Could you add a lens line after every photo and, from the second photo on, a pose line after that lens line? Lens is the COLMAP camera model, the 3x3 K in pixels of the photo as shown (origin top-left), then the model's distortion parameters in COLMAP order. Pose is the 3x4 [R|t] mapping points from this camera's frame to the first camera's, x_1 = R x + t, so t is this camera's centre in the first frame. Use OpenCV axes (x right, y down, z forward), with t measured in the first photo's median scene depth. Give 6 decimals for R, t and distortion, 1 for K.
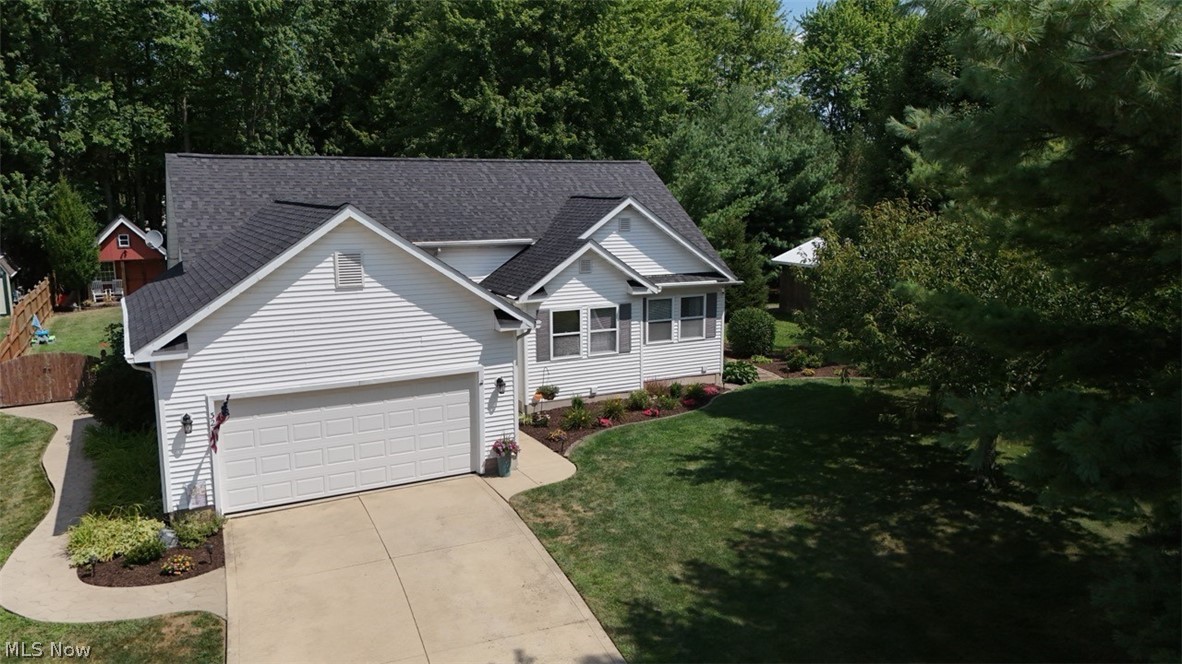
lens RADIAL K [[874.6, 0, 594.5], [0, 874.6, 338.4], [0, 0, 1]] dist [0.051513, -0.049571]
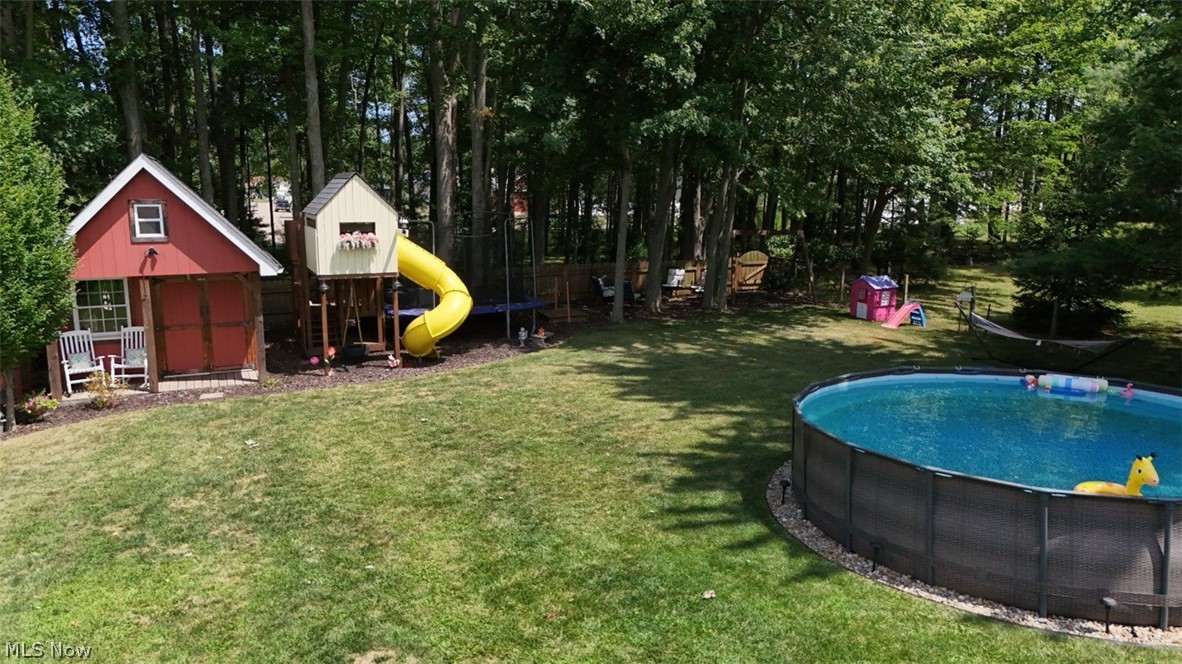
lens RADIAL K [[874.6, 0, 594.6], [0, 874.6, 325.0], [0, 0, 1]] dist [0.051513, -0.049571]
pose [[0.997676, 0.008436, -0.067615, -0.645654], [-0.009217, 0.999894, -0.011247, -0.130349], [0.067512, 0.011844, 0.997648, 1.290236]]
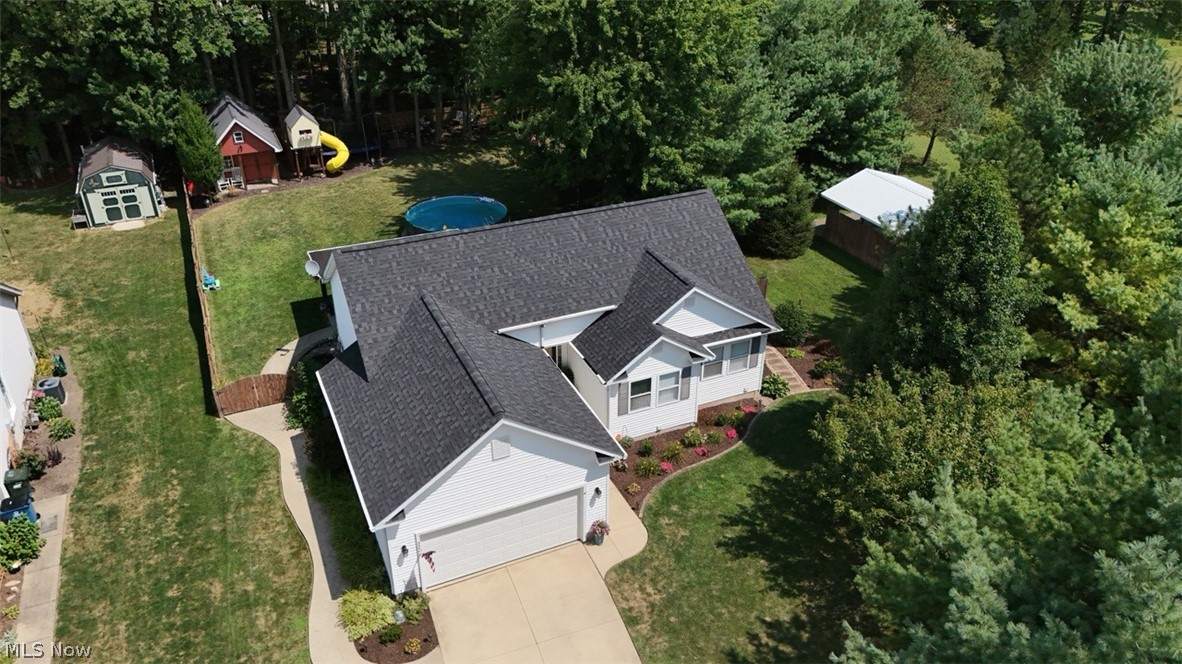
lens RADIAL K [[874.6, 0, 586.9], [0, 874.6, 338.1], [0, 0, 1]] dist [0.051513, -0.049571]
pose [[0.997775, 0.037920, -0.054833, -0.042801], [-0.016532, 0.937526, 0.347524, -0.522518], [0.064585, -0.345844, 0.936067, -0.203967]]
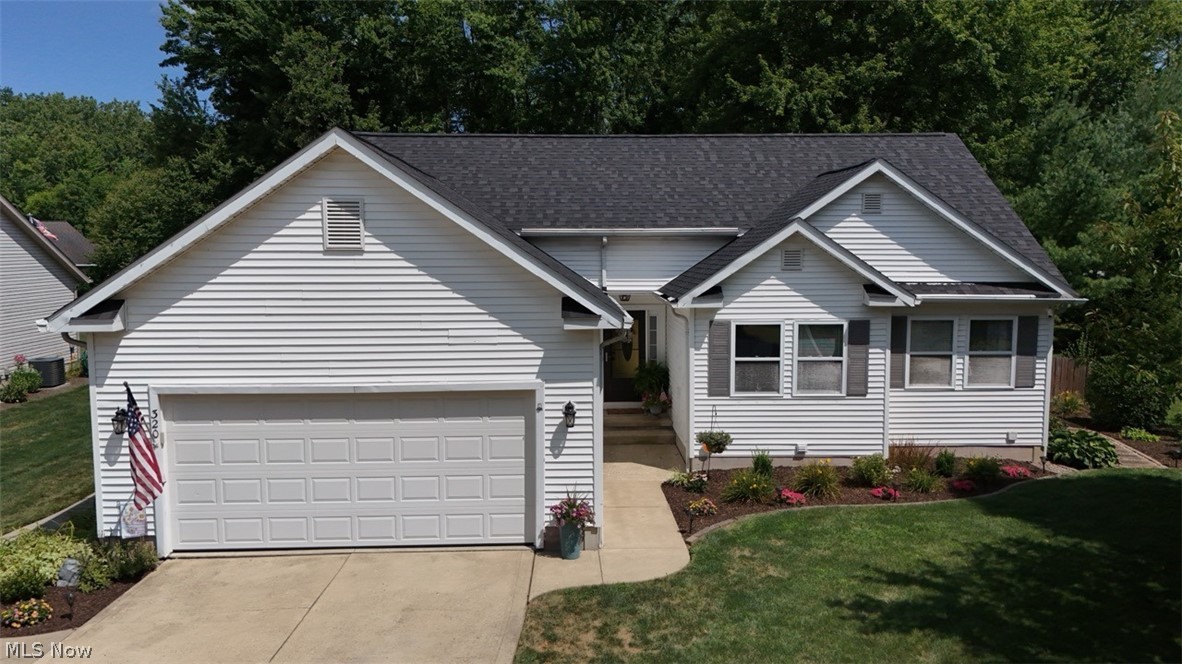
lens RADIAL K [[874.6, 0, 586.7], [0, 874.6, 335.9], [0, 0, 1]] dist [0.051513, -0.049571]
pose [[0.895993, 0.046547, -0.441621, 0.141705], [-0.077357, 0.995646, -0.052006, 0.021484], [0.437278, 0.080760, 0.895693, 0.321196]]
